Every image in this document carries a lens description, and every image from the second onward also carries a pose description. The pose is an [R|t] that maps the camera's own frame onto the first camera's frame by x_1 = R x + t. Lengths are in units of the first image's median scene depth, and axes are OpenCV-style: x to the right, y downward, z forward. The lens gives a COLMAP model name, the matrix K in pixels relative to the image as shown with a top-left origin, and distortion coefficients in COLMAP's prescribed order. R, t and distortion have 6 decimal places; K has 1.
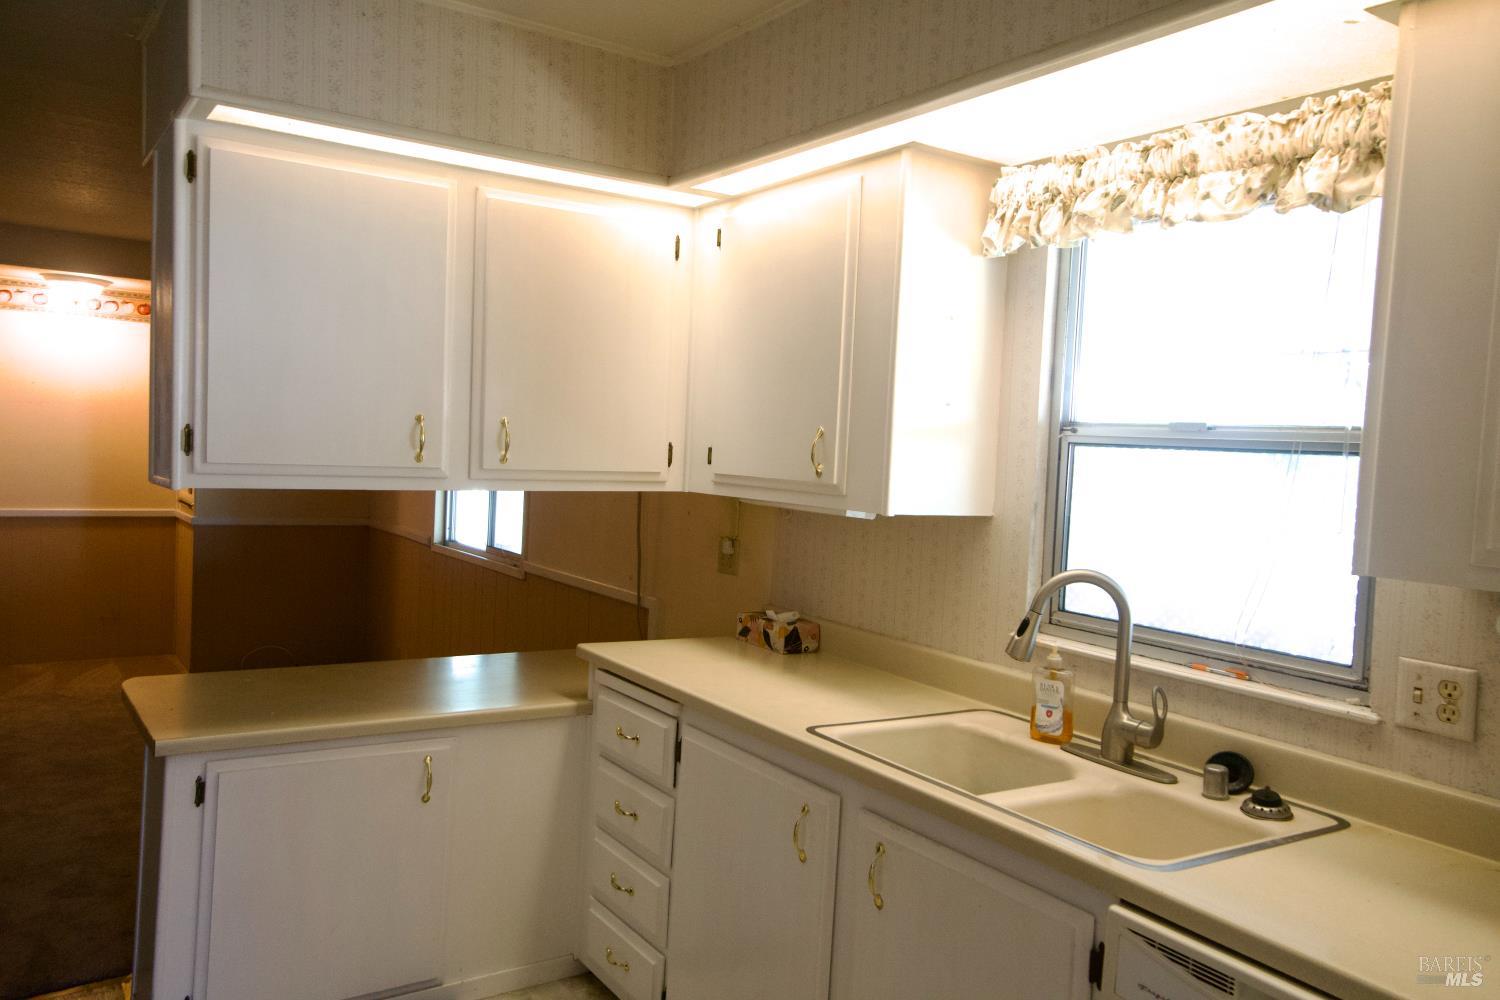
lens RADIAL K [[1118.1, 0, 750.0], [0, 1118.1, 500.0], [0, 0, 1]] dist [-0.003679, -0.001098]
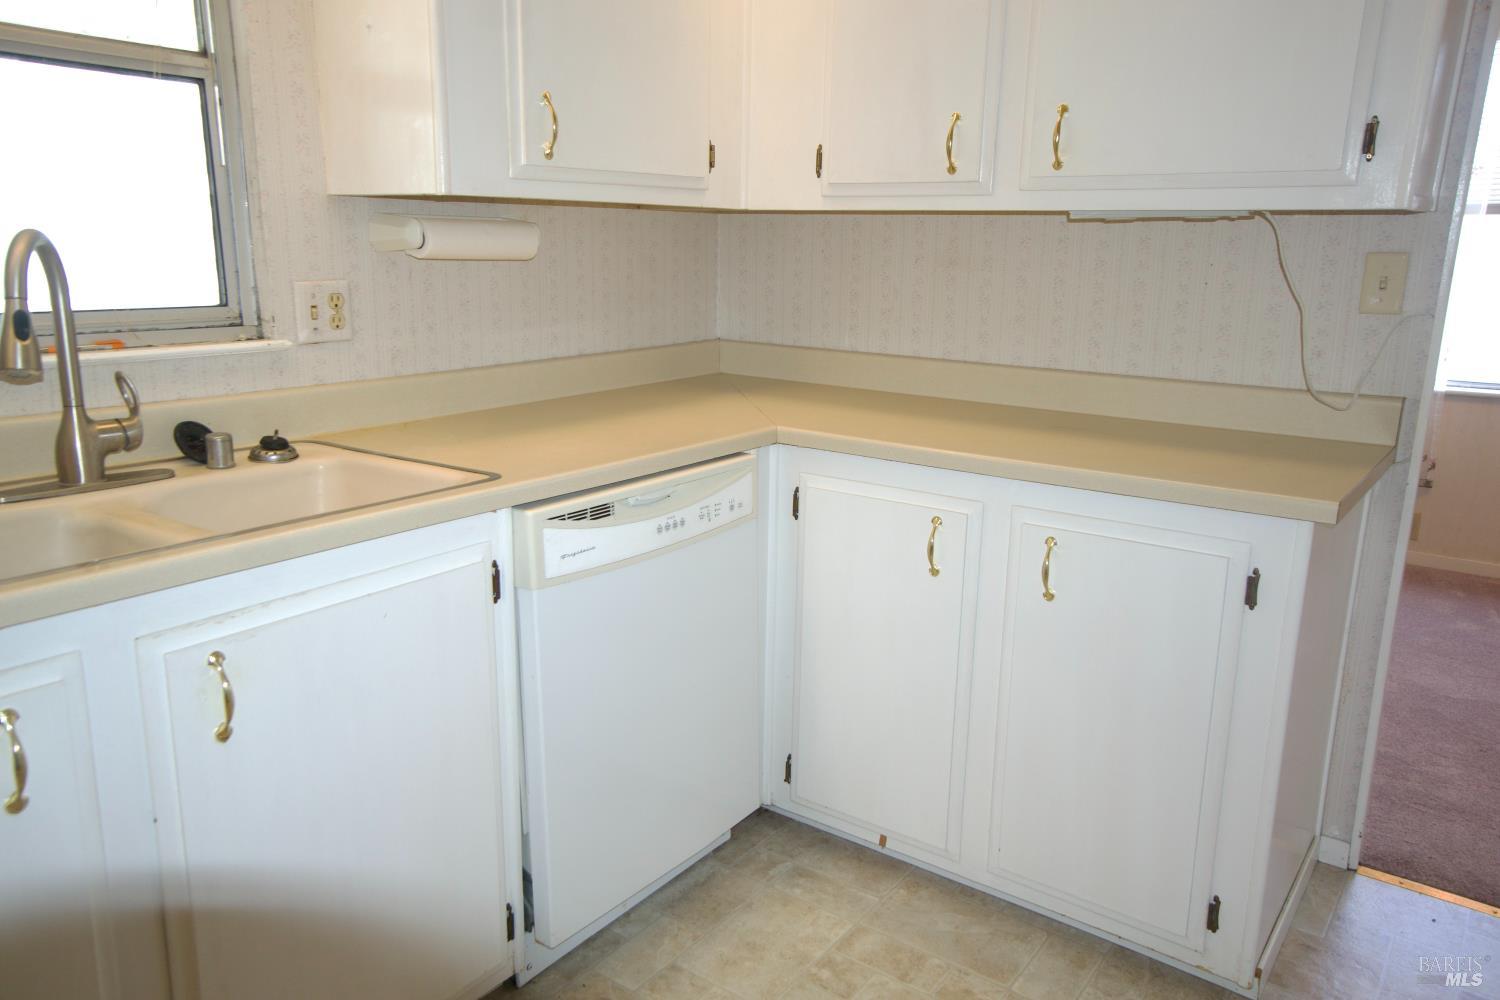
lens RADIAL K [[1118.1, 0, 750.0], [0, 1118.1, 500.0], [0, 0, 1]] dist [-0.003679, -0.001098]
pose [[-0.350631, -0.273018, 0.895834, -0.501203], [0.009386, 0.955490, 0.294873, 0.021741], [-0.936467, 0.111800, -0.332462, 0.793054]]
